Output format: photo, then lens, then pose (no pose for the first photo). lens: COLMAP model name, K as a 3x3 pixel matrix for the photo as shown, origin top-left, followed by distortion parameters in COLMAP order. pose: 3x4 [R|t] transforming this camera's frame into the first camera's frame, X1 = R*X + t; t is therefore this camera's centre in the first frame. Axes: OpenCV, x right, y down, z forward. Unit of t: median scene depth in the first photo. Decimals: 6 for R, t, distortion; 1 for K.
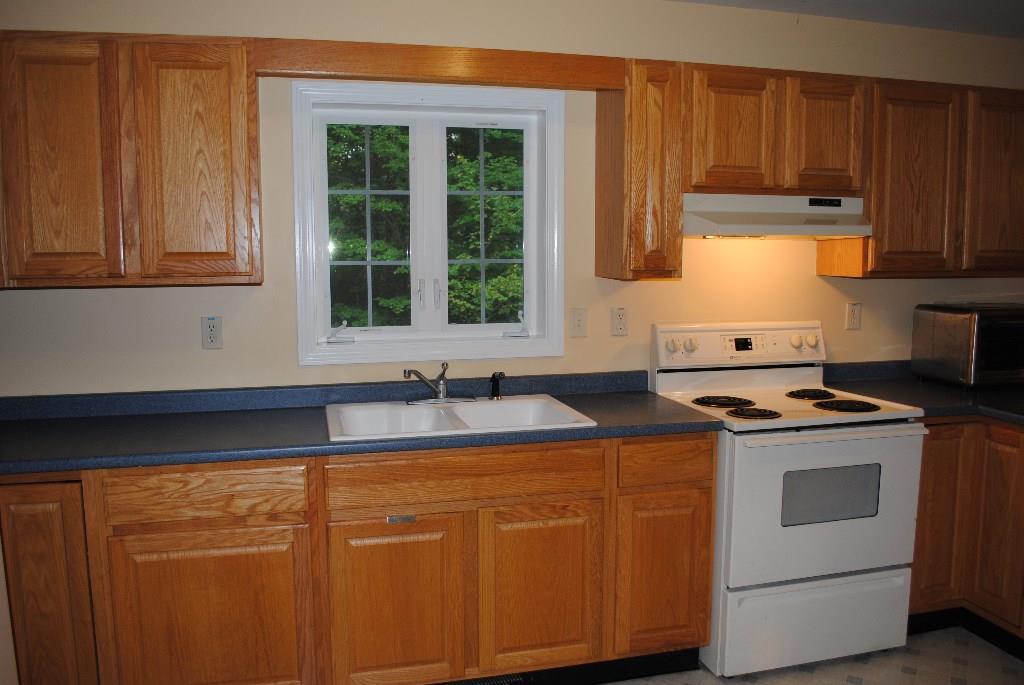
lens RADIAL K [[802.9, 0, 512.0], [0, 802.9, 342.5], [0, 0, 1]] dist [-0.052065, 0.000227]
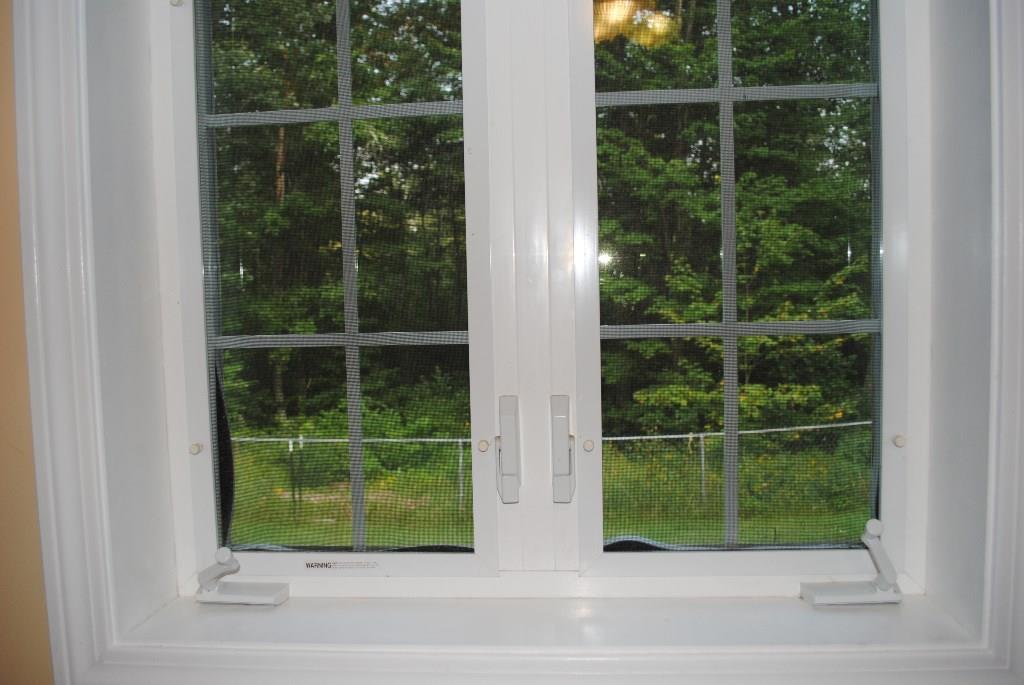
lens RADIAL K [[802.9, 0, 512.0], [0, 802.9, 342.5], [0, 0, 1]] dist [-0.052065, 0.000227]
pose [[0.948181, -0.000909, -0.317730, -0.003507], [-0.013748, 0.998942, -0.043886, -0.015271], [0.317434, 0.045980, 0.947165, 0.129738]]
